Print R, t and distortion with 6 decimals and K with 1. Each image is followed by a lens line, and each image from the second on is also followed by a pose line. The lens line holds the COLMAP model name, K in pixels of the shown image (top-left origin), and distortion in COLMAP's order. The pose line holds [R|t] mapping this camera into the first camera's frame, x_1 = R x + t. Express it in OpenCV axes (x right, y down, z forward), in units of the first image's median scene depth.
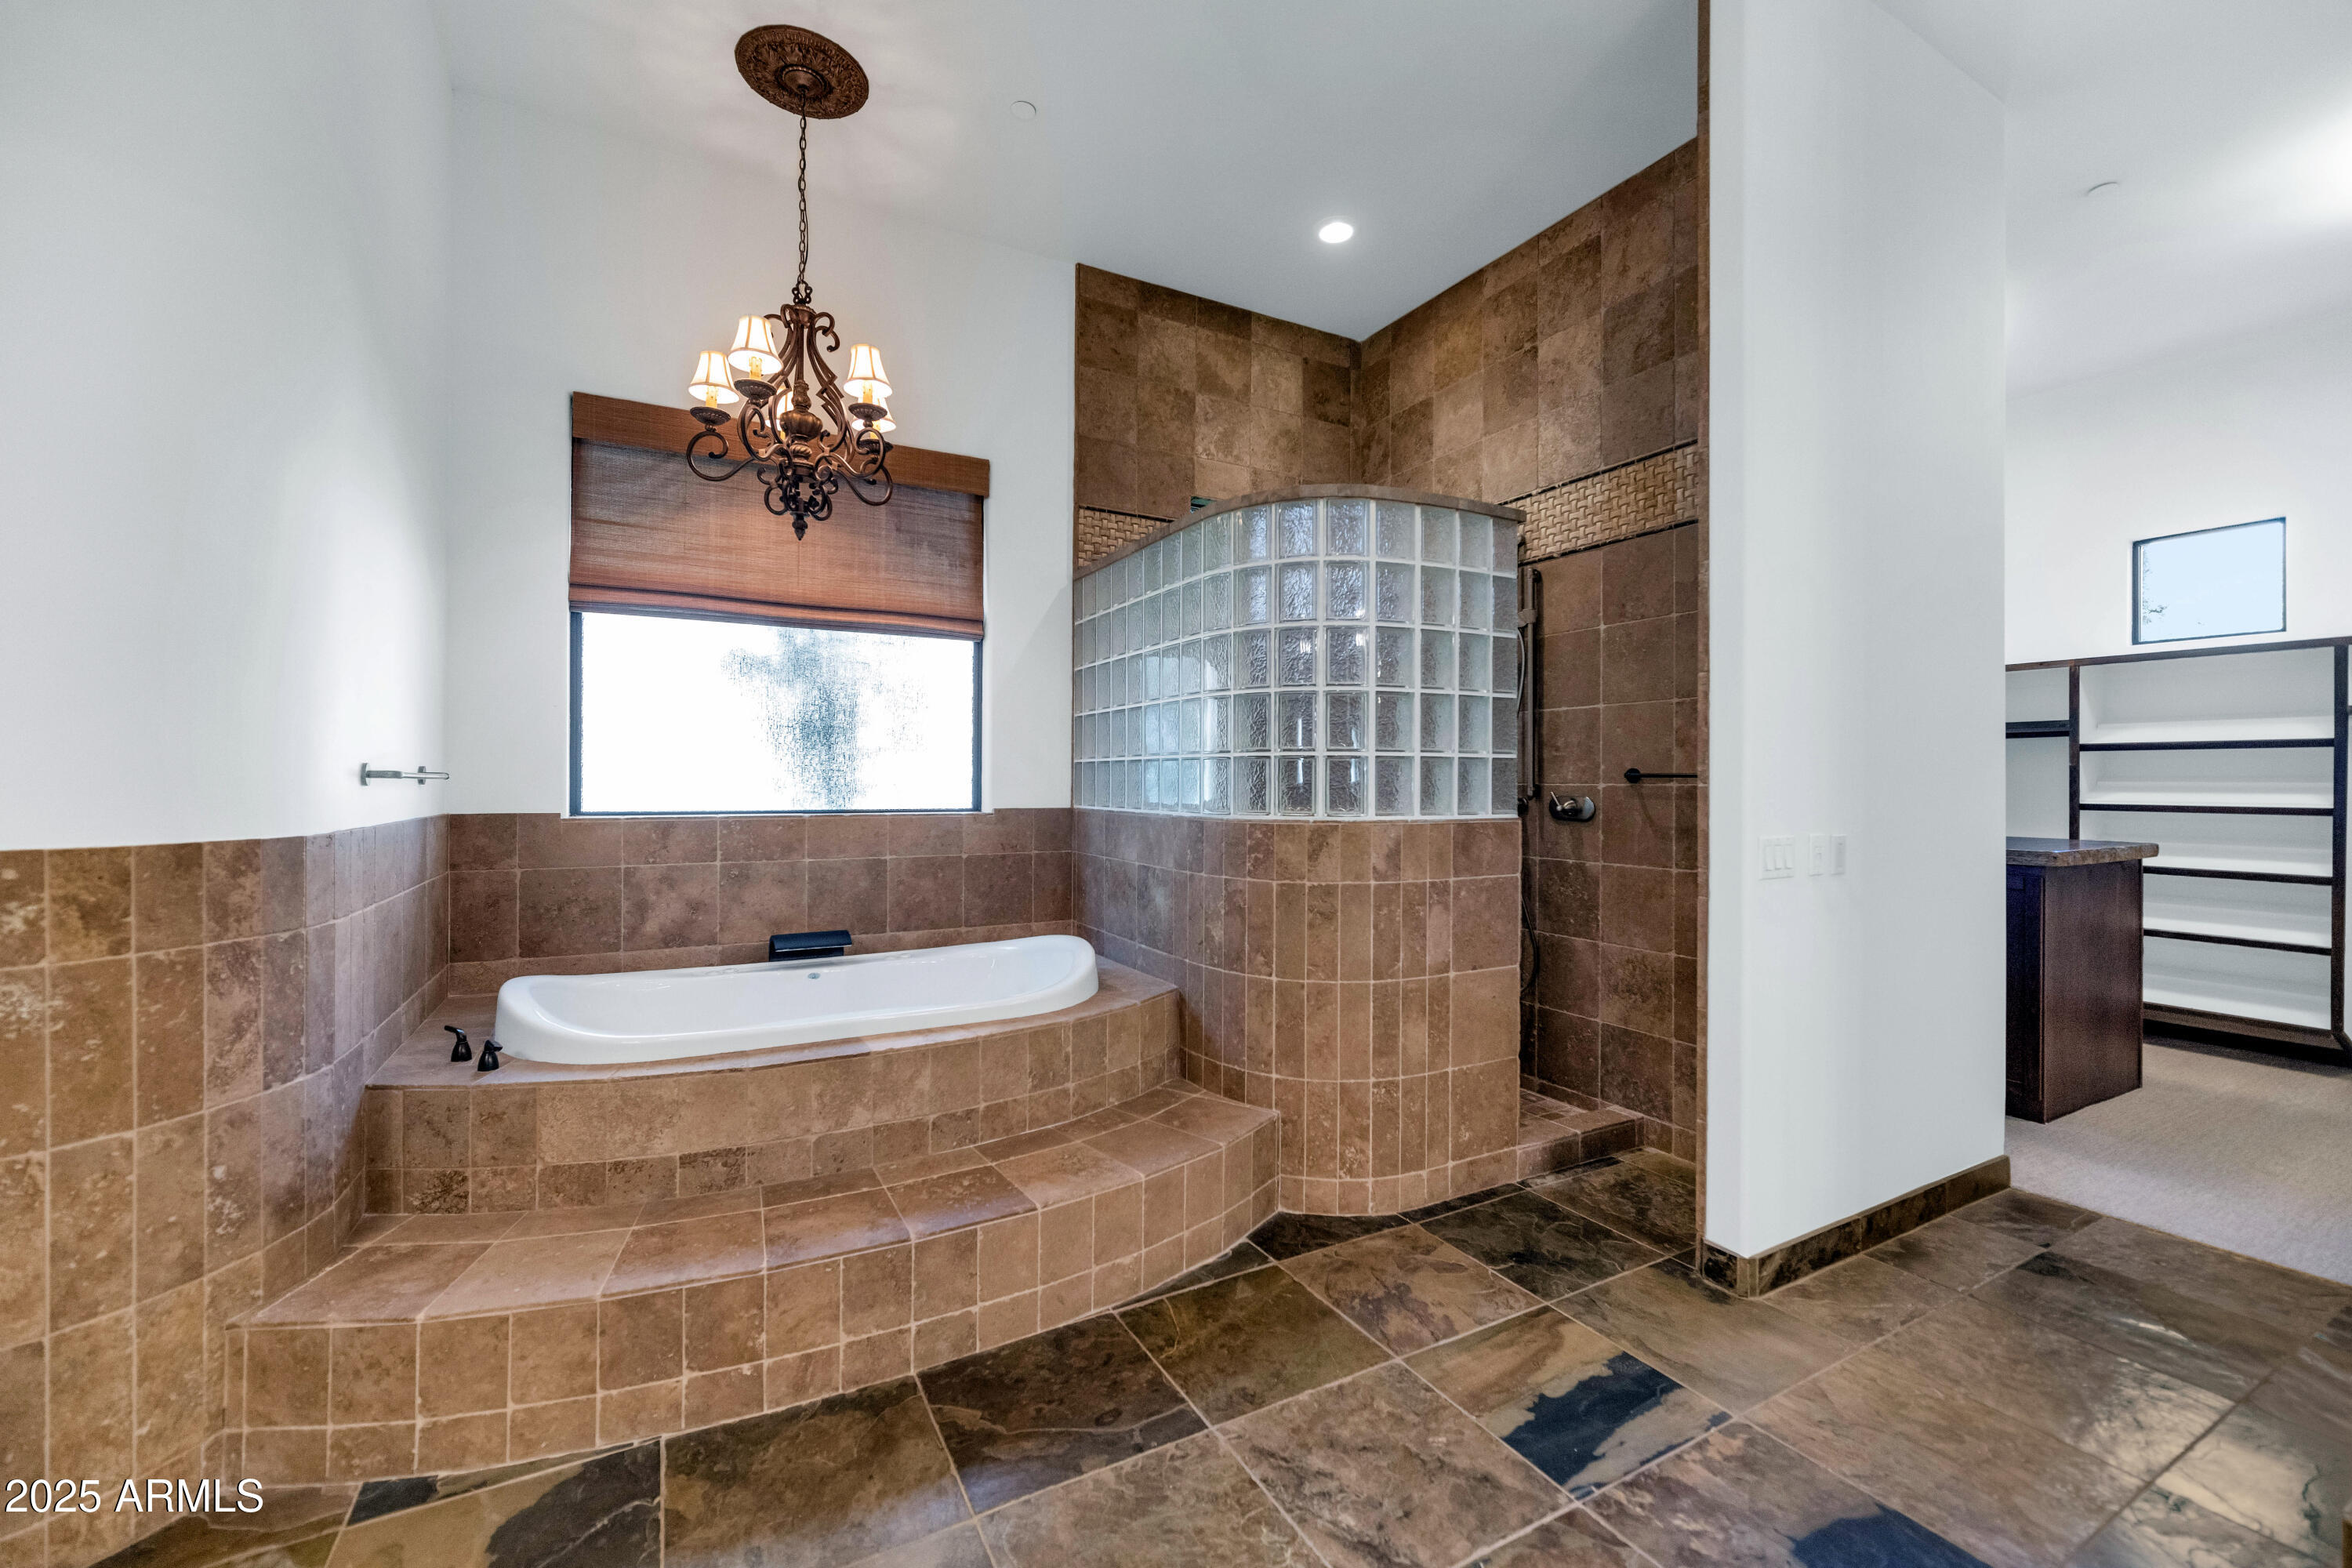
lens RADIAL K [[961.4, 0, 1179.6], [0, 961.4, 781.5], [0, 0, 1]] dist [-0.001221, -0.000160]
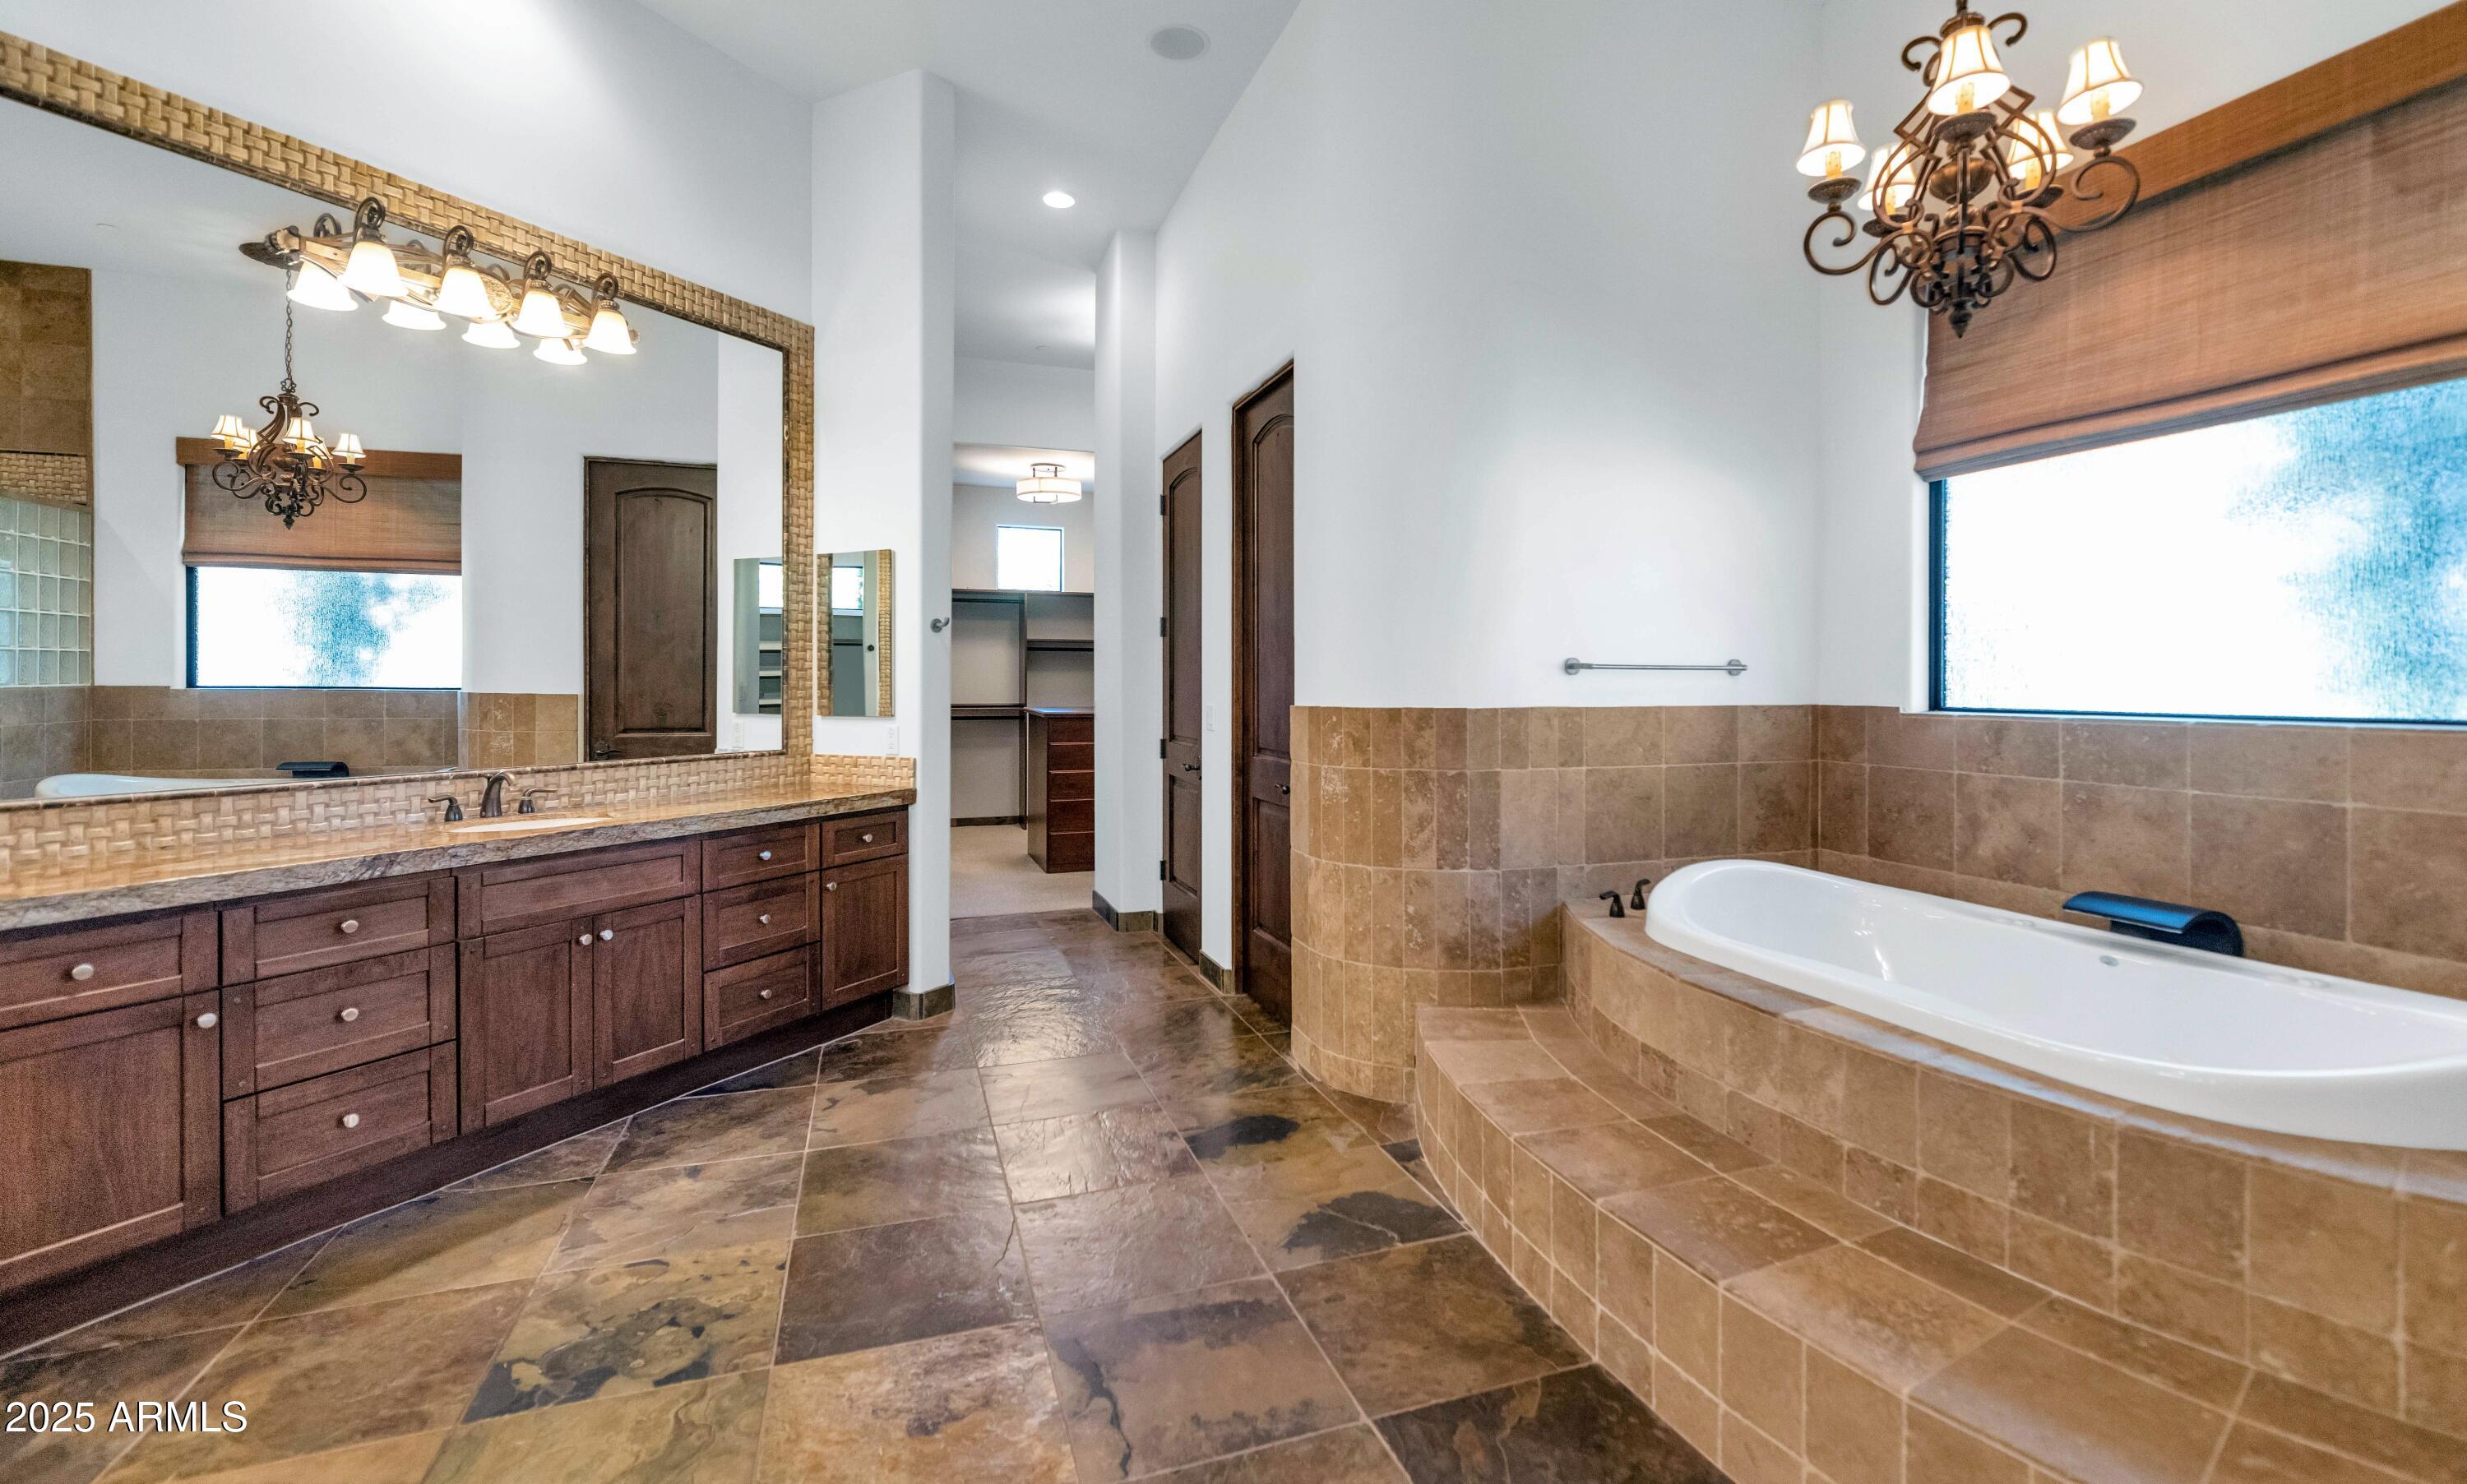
lens RADIAL K [[1071.2, 0, 1266.3], [0, 1071.2, 690.0], [0, 0, 1]] dist [0.002000, 0.000236]
pose [[-0.151695, 0.003949, -0.988419, 0.514798], [-0.001485, 0.999990, 0.004223, 0.015170], [0.988426, 0.002109, -0.151687, 0.628615]]
